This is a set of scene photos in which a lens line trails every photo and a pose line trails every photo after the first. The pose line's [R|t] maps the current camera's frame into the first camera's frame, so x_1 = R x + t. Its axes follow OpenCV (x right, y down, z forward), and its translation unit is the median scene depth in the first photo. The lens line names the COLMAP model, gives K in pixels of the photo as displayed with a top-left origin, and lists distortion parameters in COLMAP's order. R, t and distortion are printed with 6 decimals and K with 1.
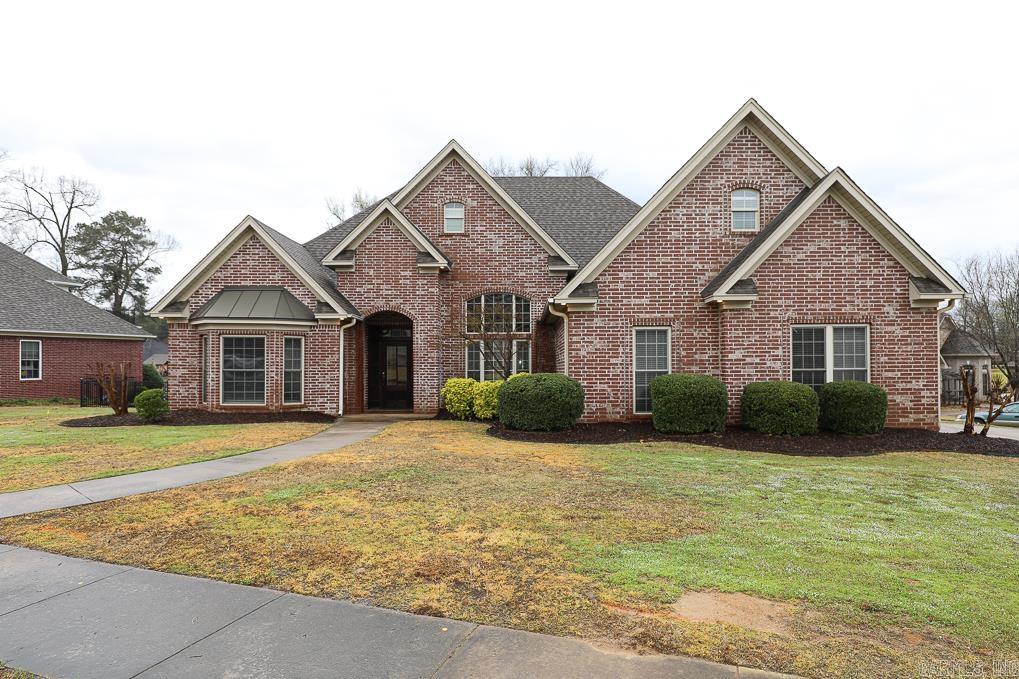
lens RADIAL K [[616.0, 0, 507.2], [0, 616.0, 338.1], [0, 0, 1]] dist [0.008958, 0.001397]
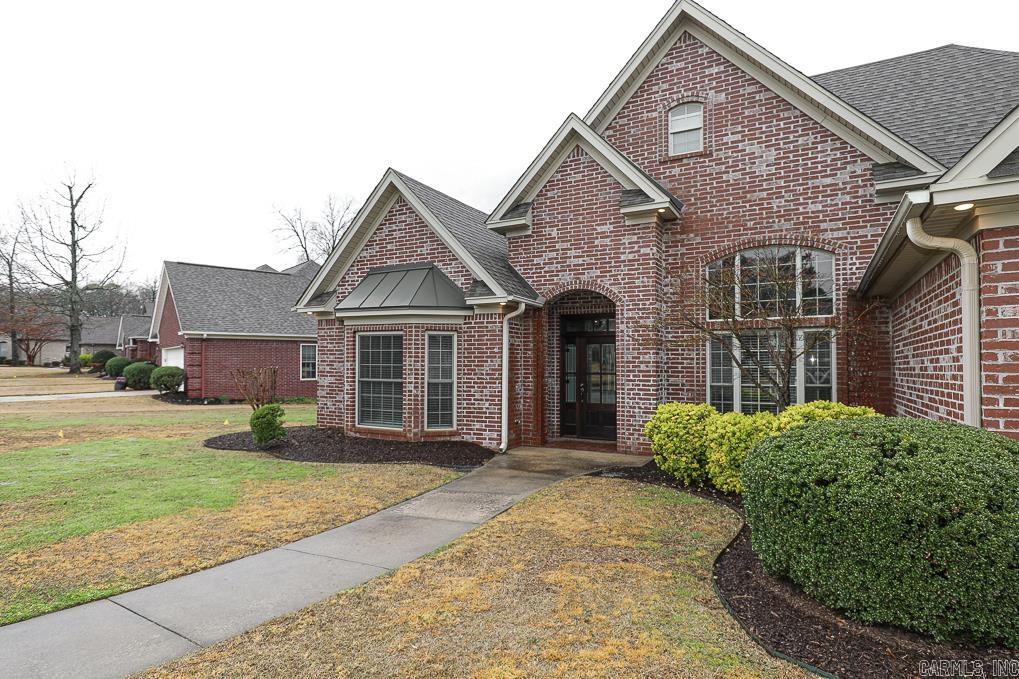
lens RADIAL K [[580.9, 0, 498.6], [0, 580.9, 353.8], [0, 0, 1]] dist [0.001491, -0.000778]
pose [[0.891179, -0.006456, -0.453606, 0.007418], [0.018244, 0.999600, 0.021617, 0.008350], [0.453285, -0.027540, 0.890940, 0.436579]]
